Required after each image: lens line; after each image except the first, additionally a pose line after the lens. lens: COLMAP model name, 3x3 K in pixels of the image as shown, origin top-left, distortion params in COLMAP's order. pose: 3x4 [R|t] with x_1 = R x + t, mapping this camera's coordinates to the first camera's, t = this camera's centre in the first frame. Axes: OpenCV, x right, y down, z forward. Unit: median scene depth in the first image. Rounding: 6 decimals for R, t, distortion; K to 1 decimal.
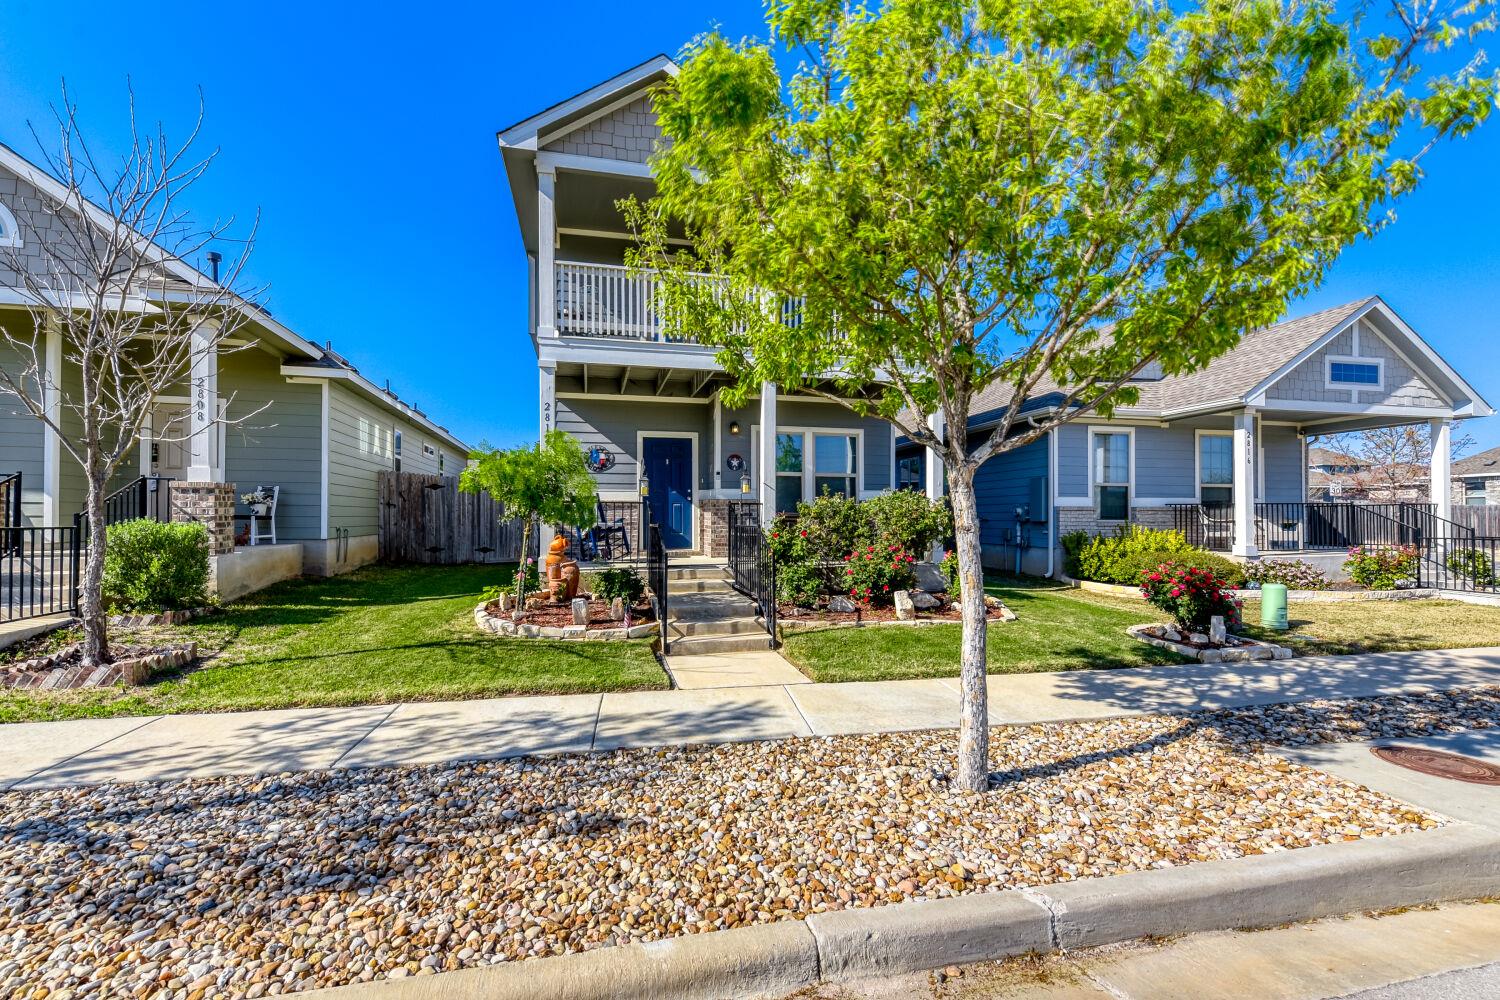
lens RADIAL K [[623.3, 0, 709.3], [0, 623.3, 517.8], [0, 0, 1]] dist [-0.002036, -0.001282]
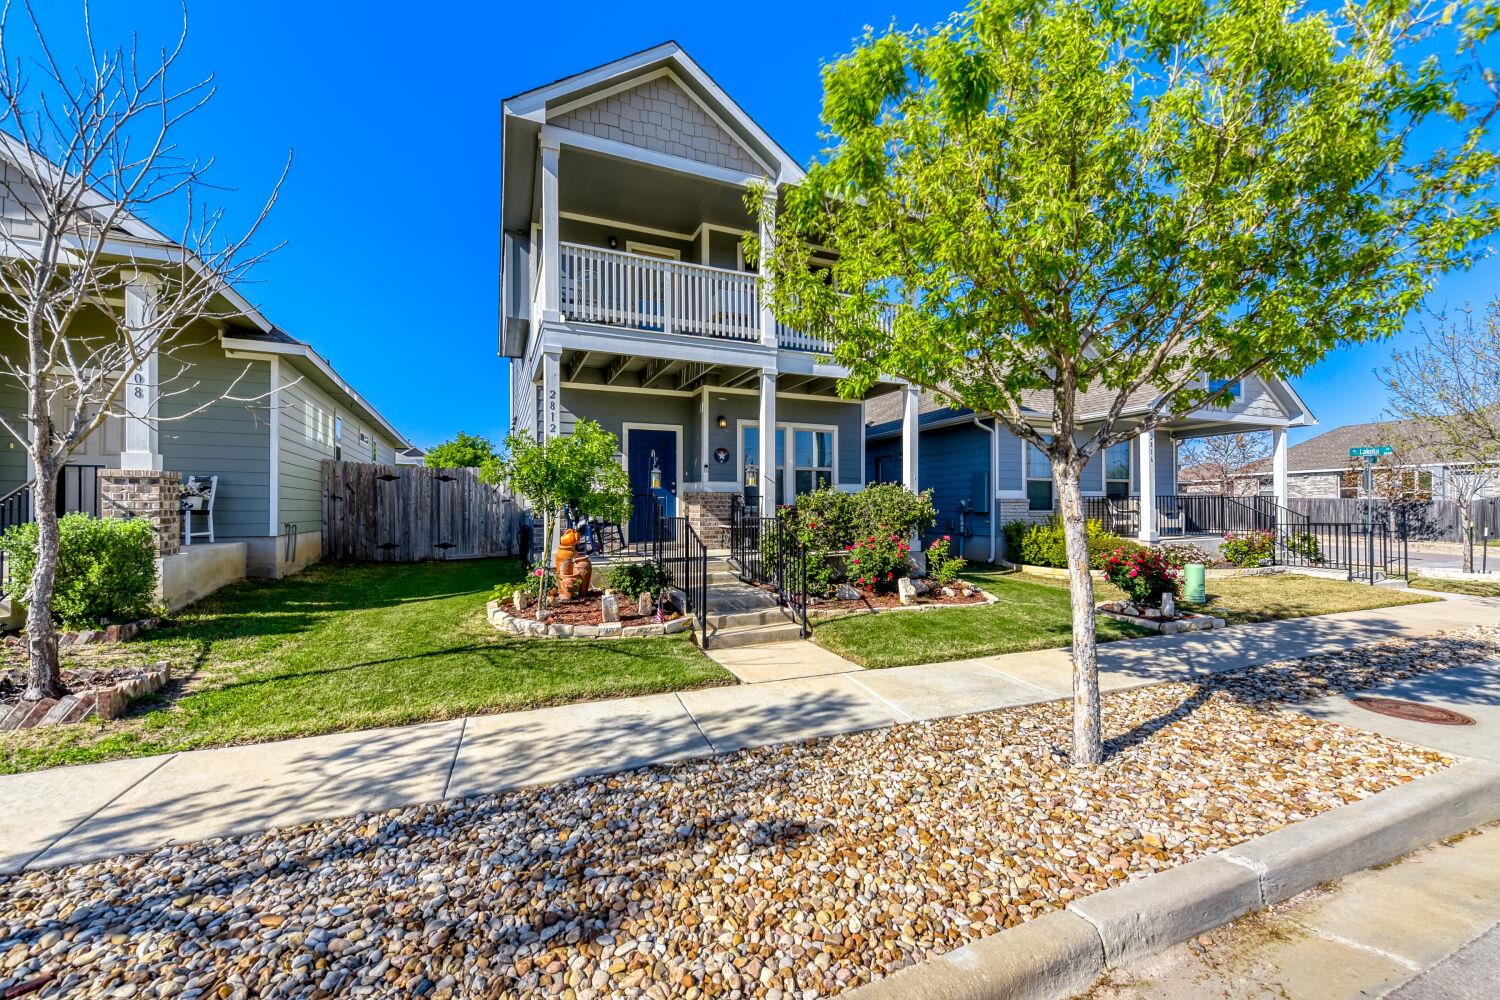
lens RADIAL K [[603.1, 0, 740.2], [0, 603.1, 510.7], [0, 0, 1]] dist [0.003619, -0.000763]
pose [[0.982299, -0.004817, 0.187258, -0.193747], [0.004673, 0.999988, 0.001212, -0.000255], [-0.187261, -0.000316, 0.982310, 0.049418]]
